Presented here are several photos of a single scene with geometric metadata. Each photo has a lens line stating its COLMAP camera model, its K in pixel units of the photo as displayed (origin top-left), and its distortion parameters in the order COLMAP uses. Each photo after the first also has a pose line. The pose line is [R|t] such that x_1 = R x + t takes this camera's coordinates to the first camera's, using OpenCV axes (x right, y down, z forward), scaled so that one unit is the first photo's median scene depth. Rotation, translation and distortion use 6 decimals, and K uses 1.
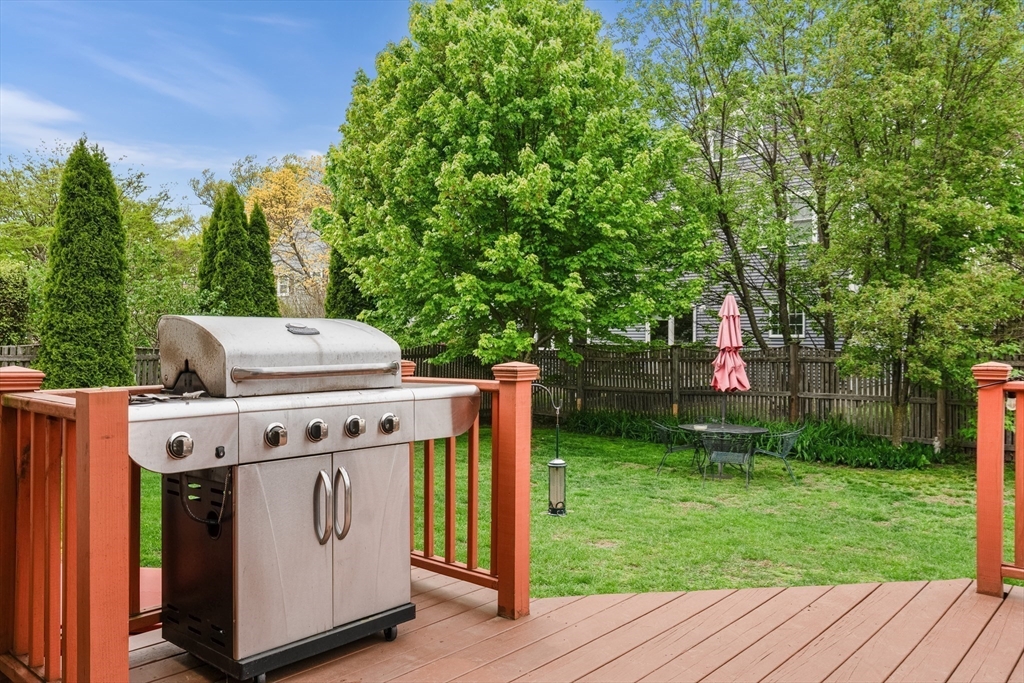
lens RADIAL K [[794.5, 0, 509.5], [0, 794.5, 345.4], [0, 0, 1]] dist [0.011815, -0.030259]
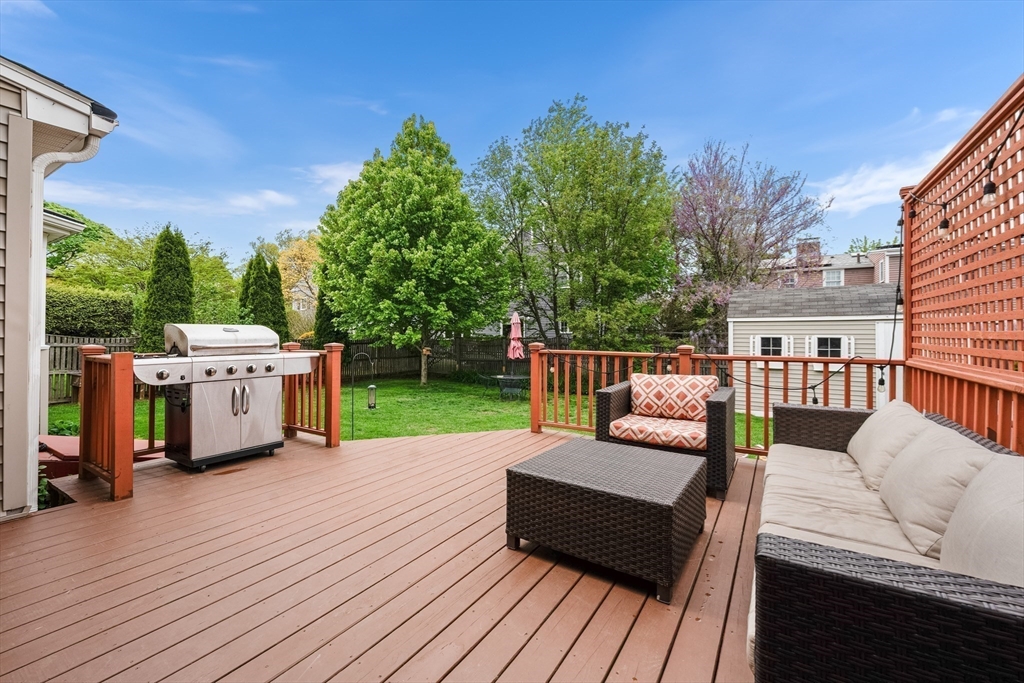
lens RADIAL K [[428.4, 0, 518.3], [0, 428.4, 332.2], [0, 0, 1]] dist [-0.007462, 0.001612]
pose [[0.985235, 0.000500, 0.171206, 0.087332], [0.001645, 0.999922, -0.012388, 0.001345], [-0.171199, 0.012487, 0.985157, -0.101298]]
